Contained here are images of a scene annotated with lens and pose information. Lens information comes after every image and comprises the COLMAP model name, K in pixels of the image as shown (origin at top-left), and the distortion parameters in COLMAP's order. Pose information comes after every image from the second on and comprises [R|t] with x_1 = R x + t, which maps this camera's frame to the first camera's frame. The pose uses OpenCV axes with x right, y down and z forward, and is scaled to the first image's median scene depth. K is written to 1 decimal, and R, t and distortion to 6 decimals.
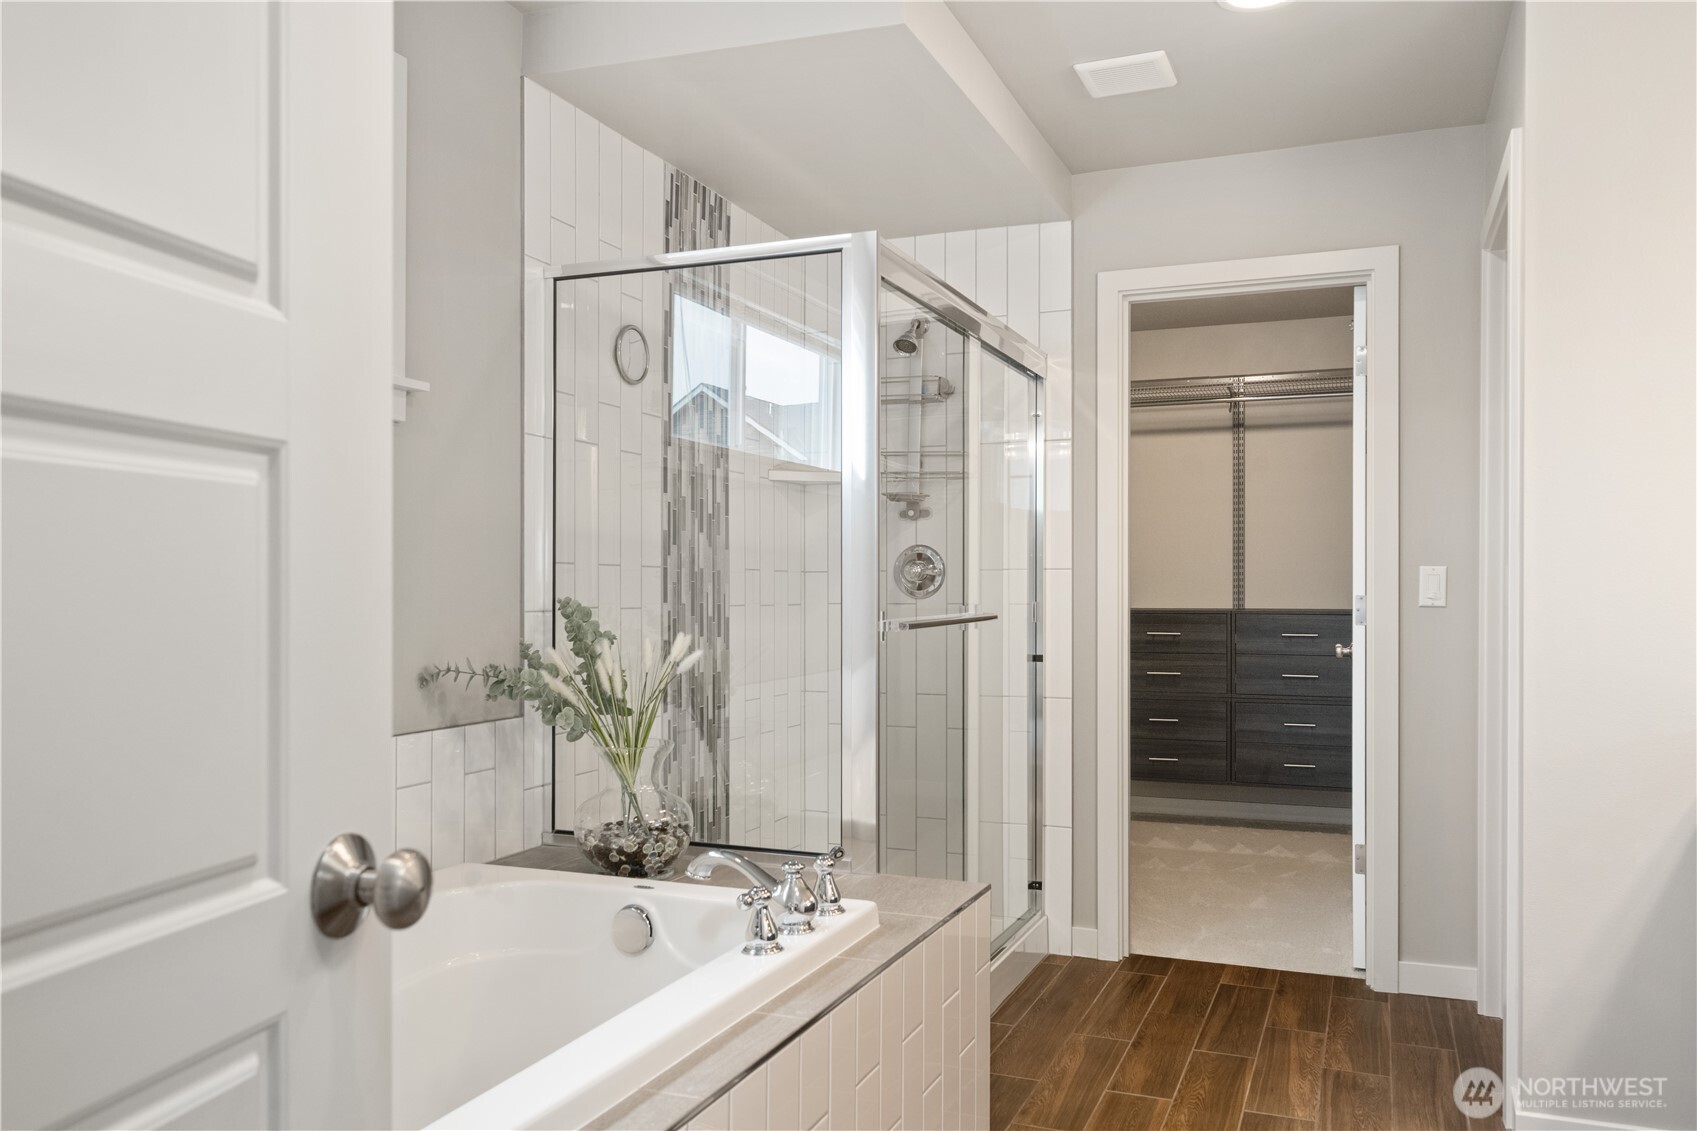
lens RADIAL K [[1332.4, 0, 847.9], [0, 1332.4, 574.4], [0, 0, 1]] dist [0.006423, -0.005208]
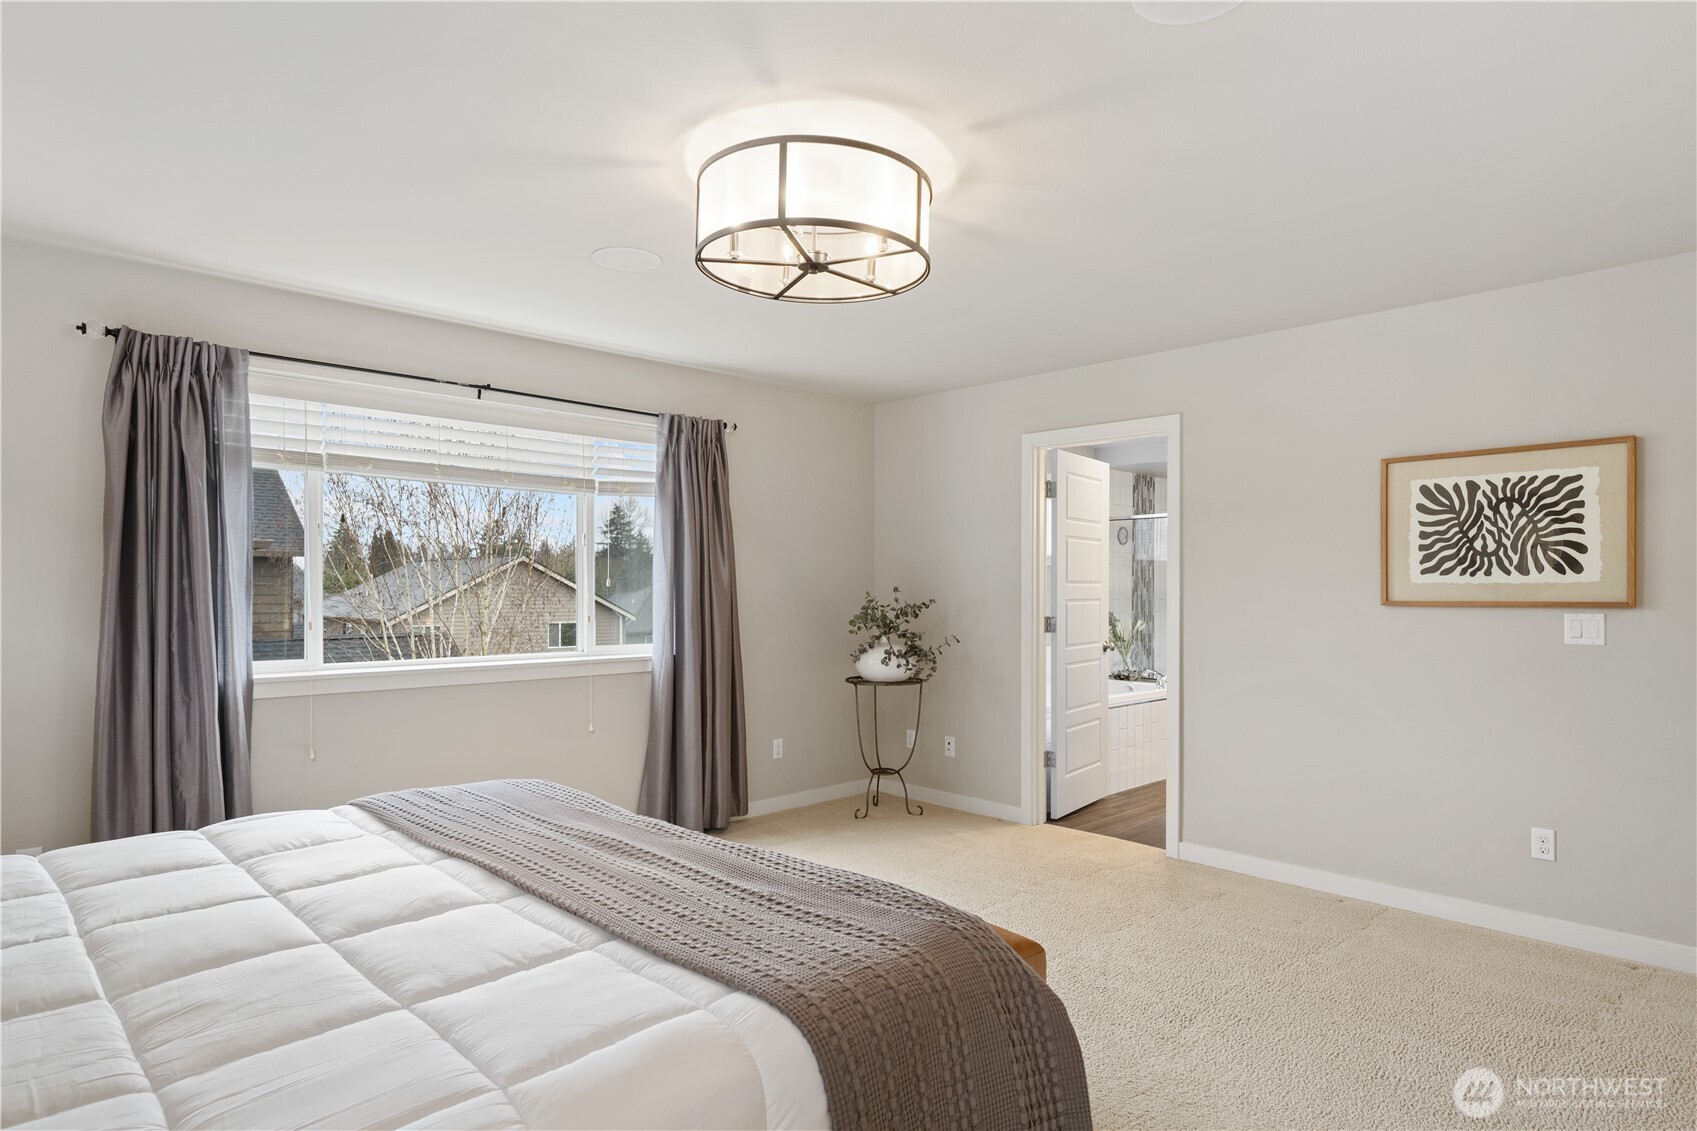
lens RADIAL K [[931.4, 0, 848.0], [0, 931.4, 581.4], [0, 0, 1]] dist [0.003631, -0.000554]
pose [[0.913849, 0.001170, -0.406052, 0.158107], [0.000844, 0.999988, 0.004781, -0.065166], [0.406053, -0.004712, 0.913837, -1.430474]]
